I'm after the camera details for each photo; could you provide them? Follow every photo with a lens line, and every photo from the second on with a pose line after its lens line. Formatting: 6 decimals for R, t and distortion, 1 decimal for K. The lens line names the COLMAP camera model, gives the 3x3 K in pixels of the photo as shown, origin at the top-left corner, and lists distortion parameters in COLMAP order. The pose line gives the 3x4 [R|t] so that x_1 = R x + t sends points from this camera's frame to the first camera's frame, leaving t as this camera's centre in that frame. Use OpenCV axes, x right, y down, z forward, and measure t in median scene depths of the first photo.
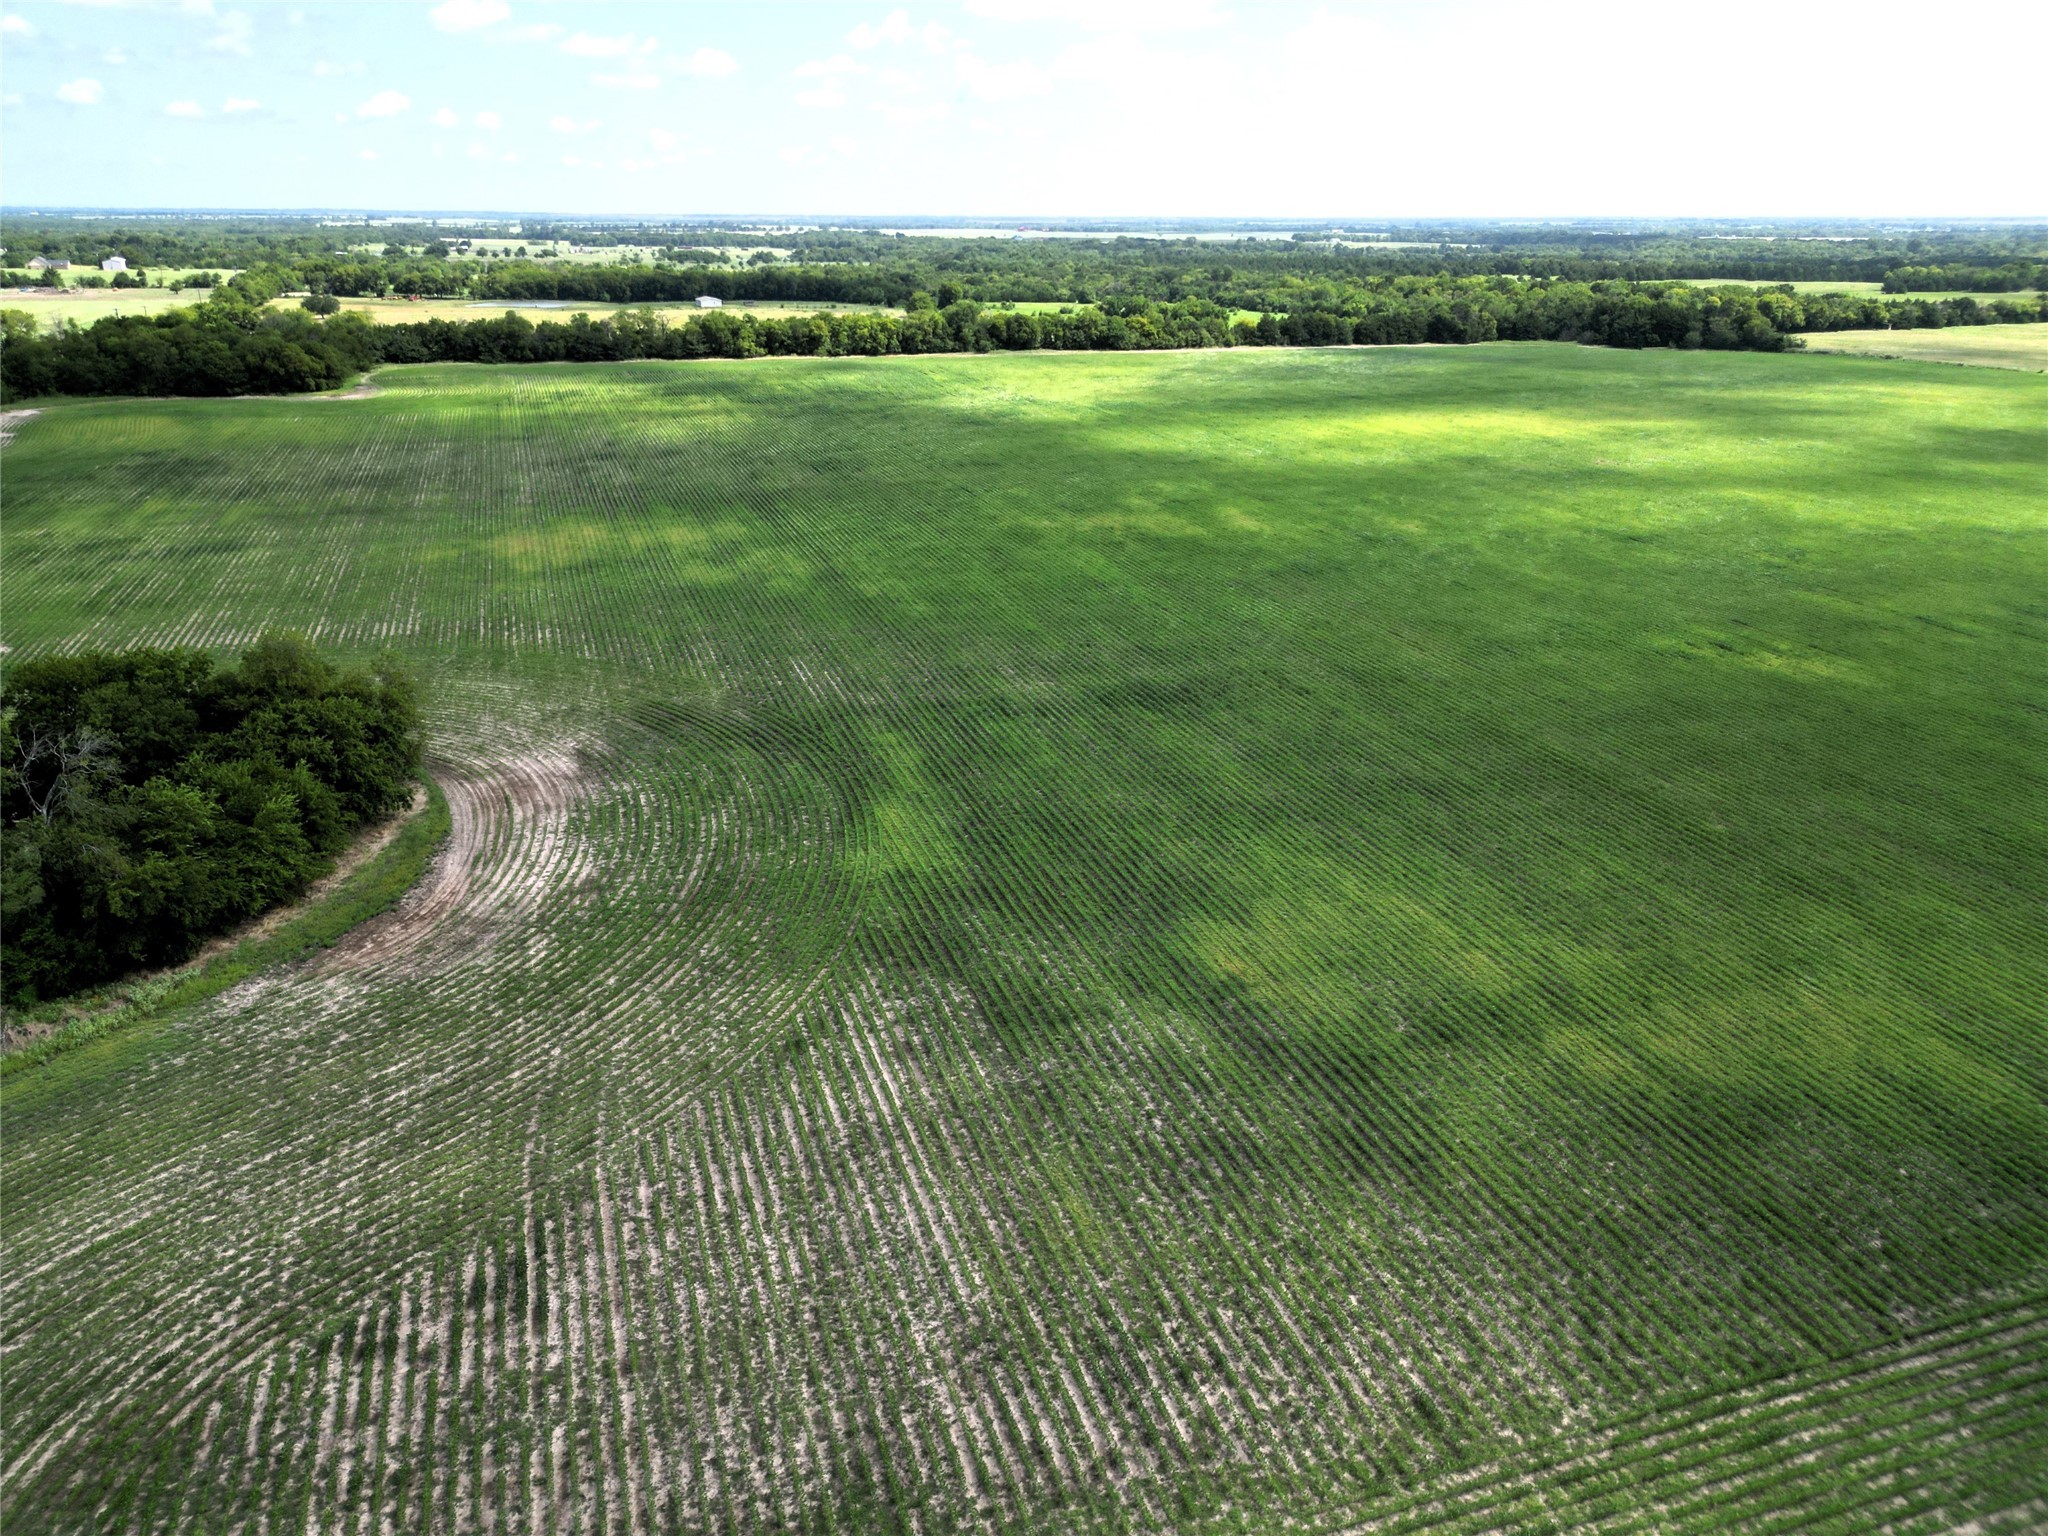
lens RADIAL K [[1448.1, 0, 1023.5], [0, 1448.1, 765.2], [0, 0, 1]] dist [0.062728, -0.051552]
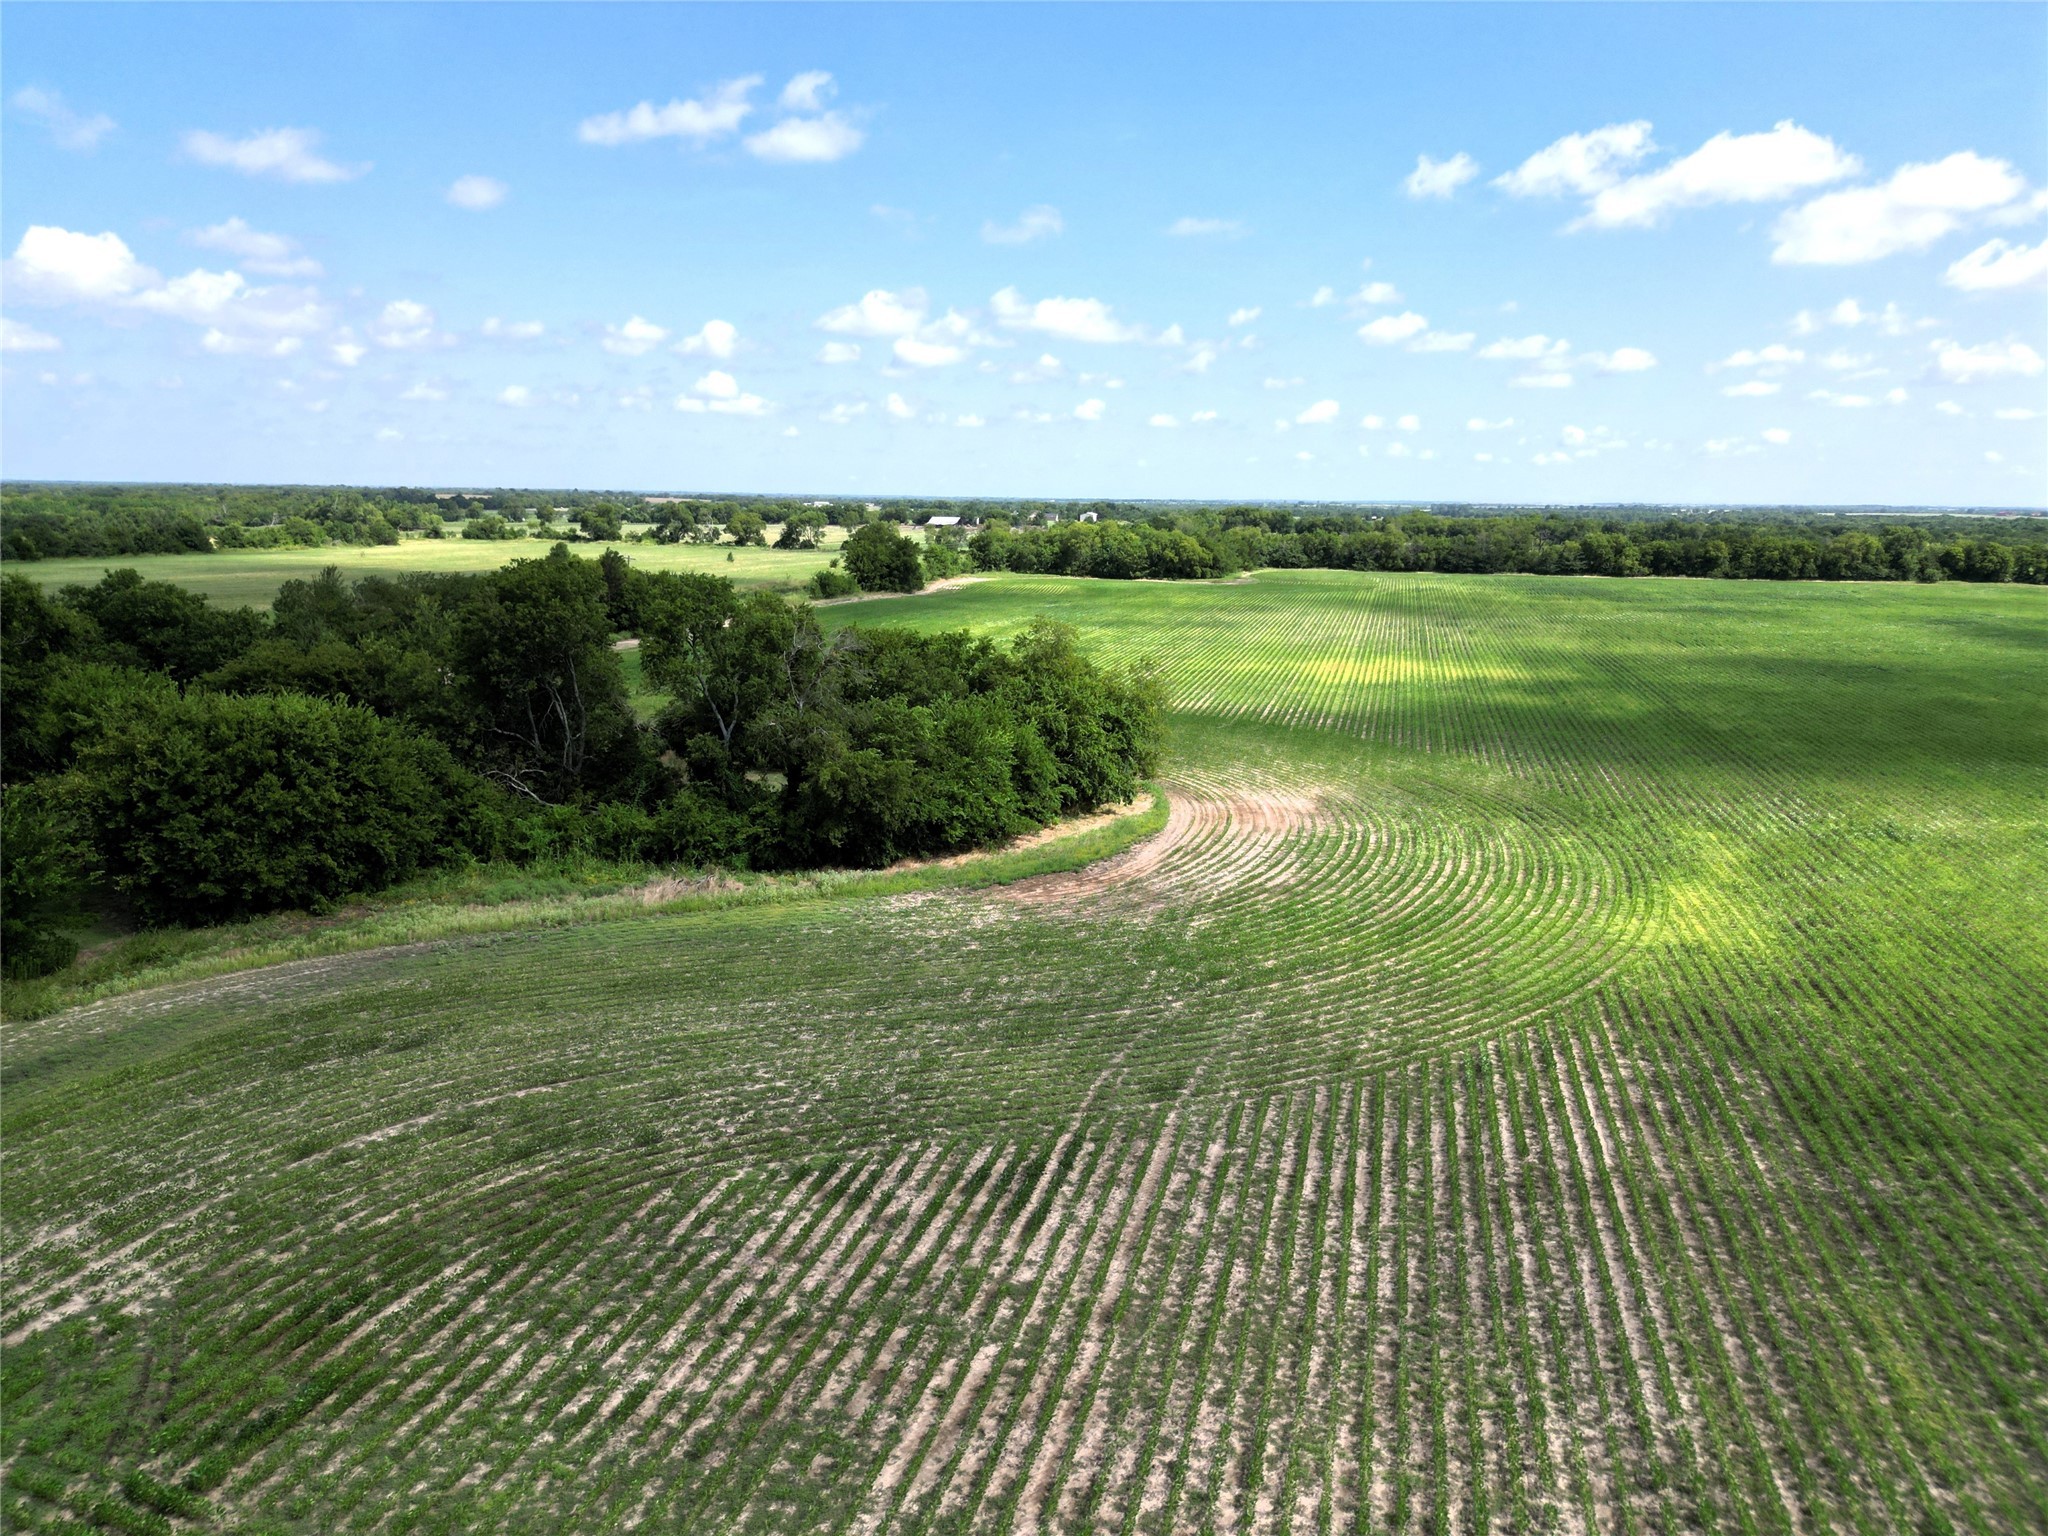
lens RADIAL K [[1448.1, 0, 1023.5], [0, 1448.1, 765.2], [0, 0, 1]] dist [0.062728, -0.051552]
pose [[0.835653, 0.107245, -0.538686, 0.022591], [-0.203795, 0.971285, -0.122773, 0.139831], [0.510050, 0.212377, 0.833513, 0.193523]]
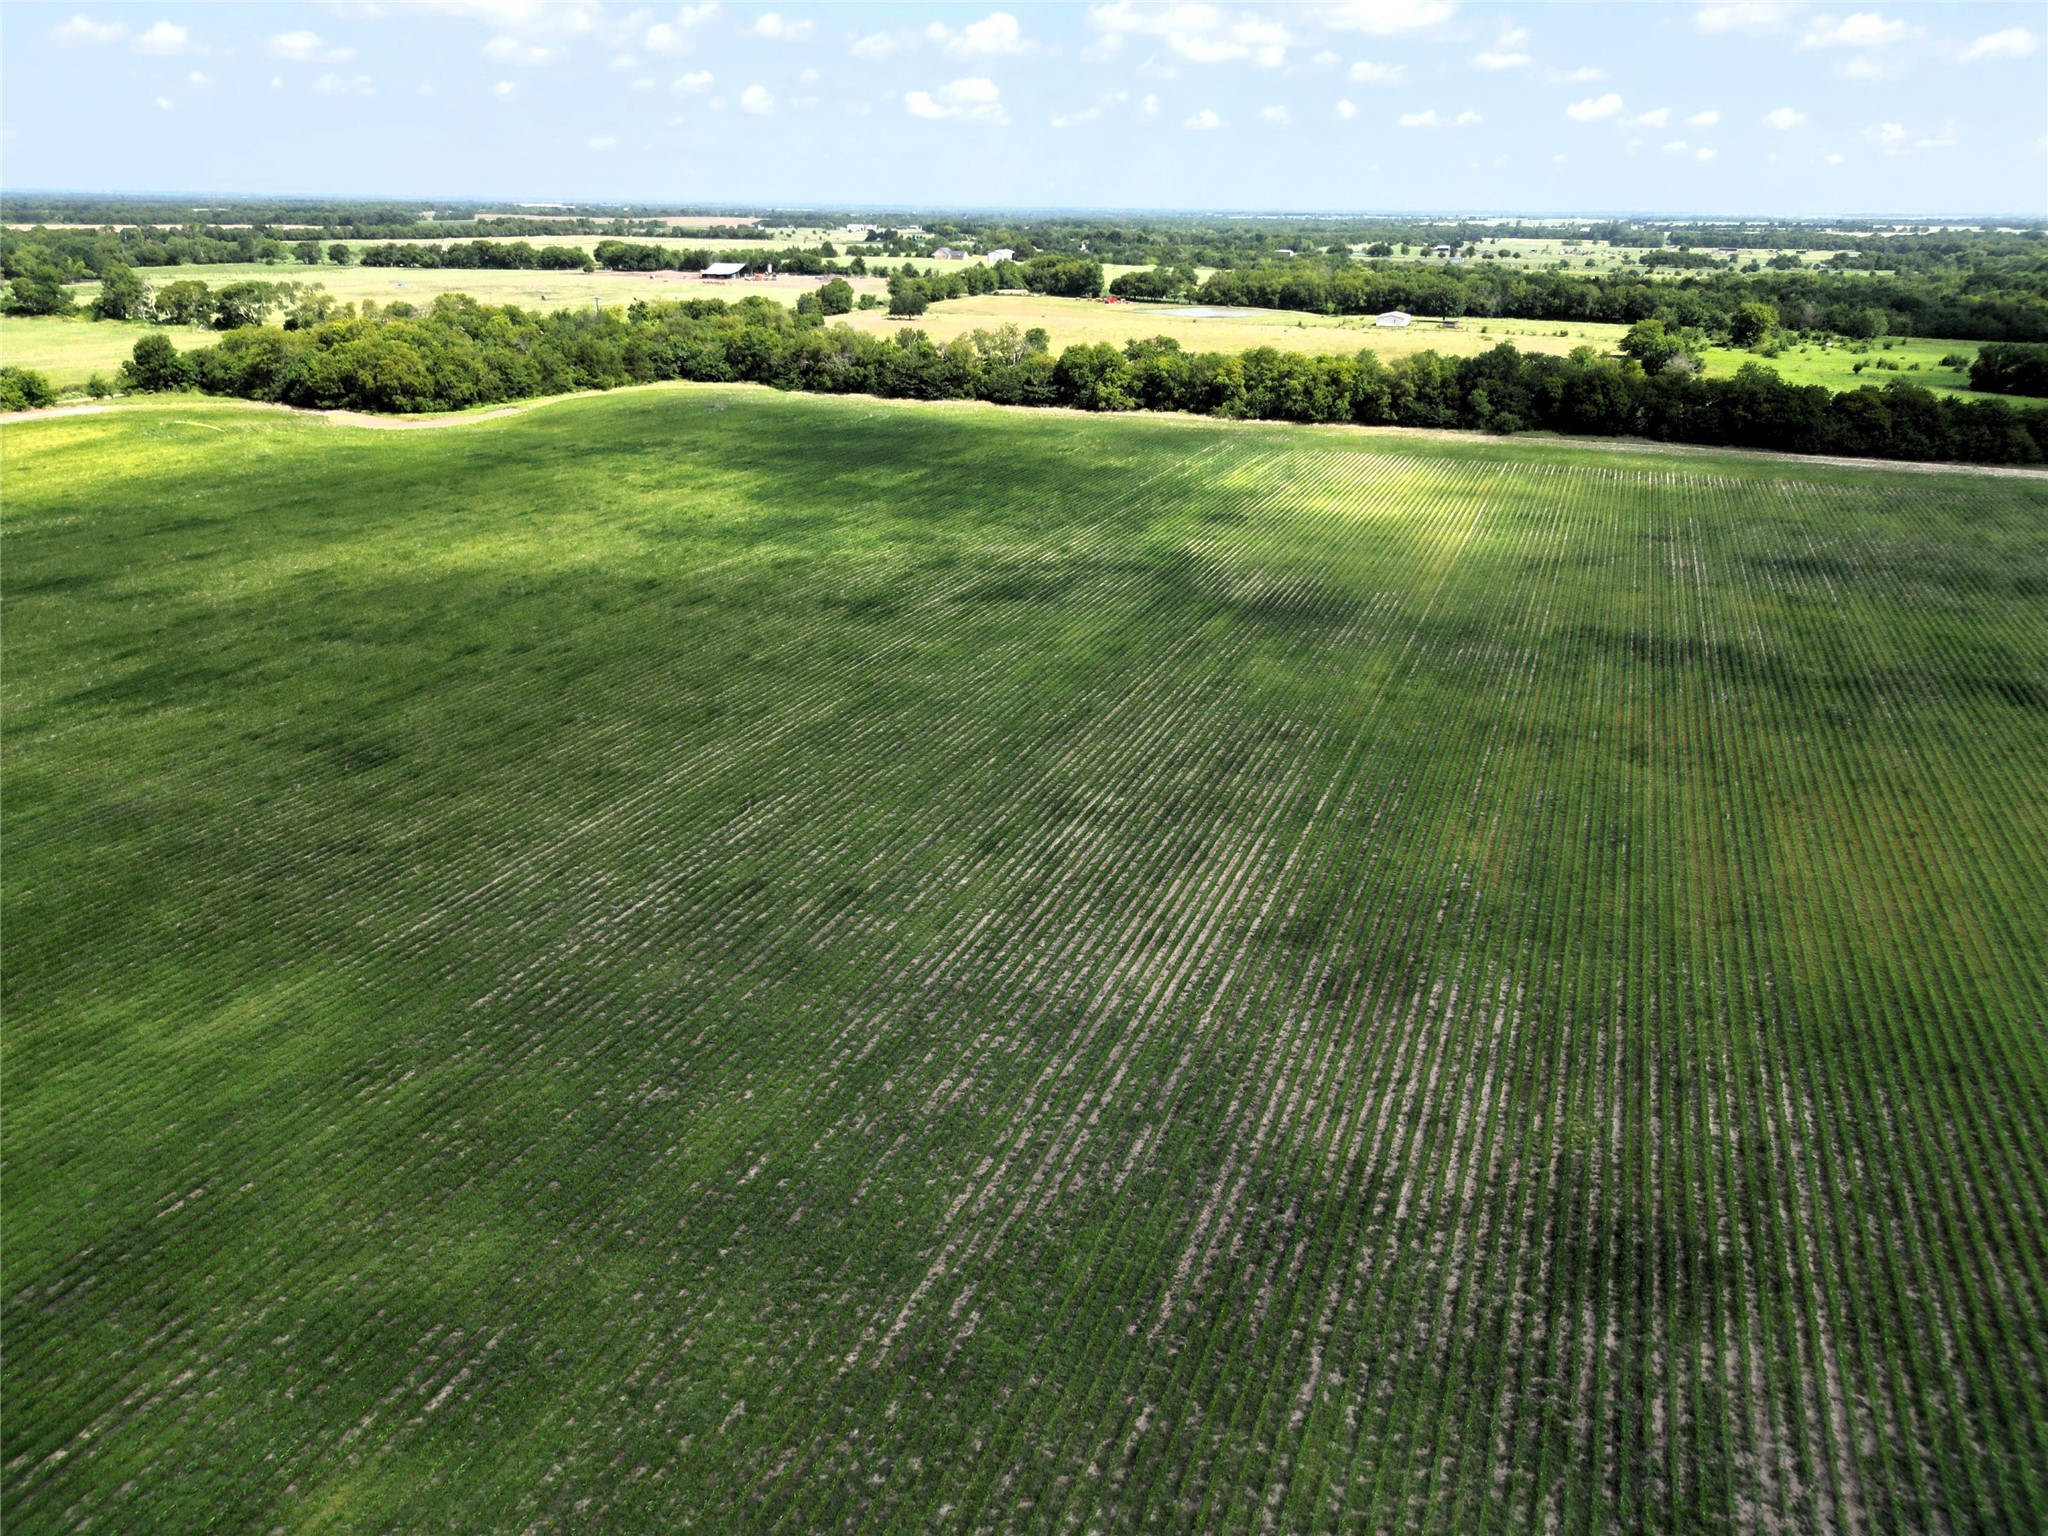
lens RADIAL K [[1458.4, 0, 1022.0], [0, 1458.4, 761.5], [0, 0, 1]] dist [0.067034, -0.050761]
pose [[0.758012, 0.234422, -0.608658, 0.926804], [-0.237382, 0.968334, 0.077319, -0.722430], [0.607510, 0.085876, 0.789656, 2.023775]]
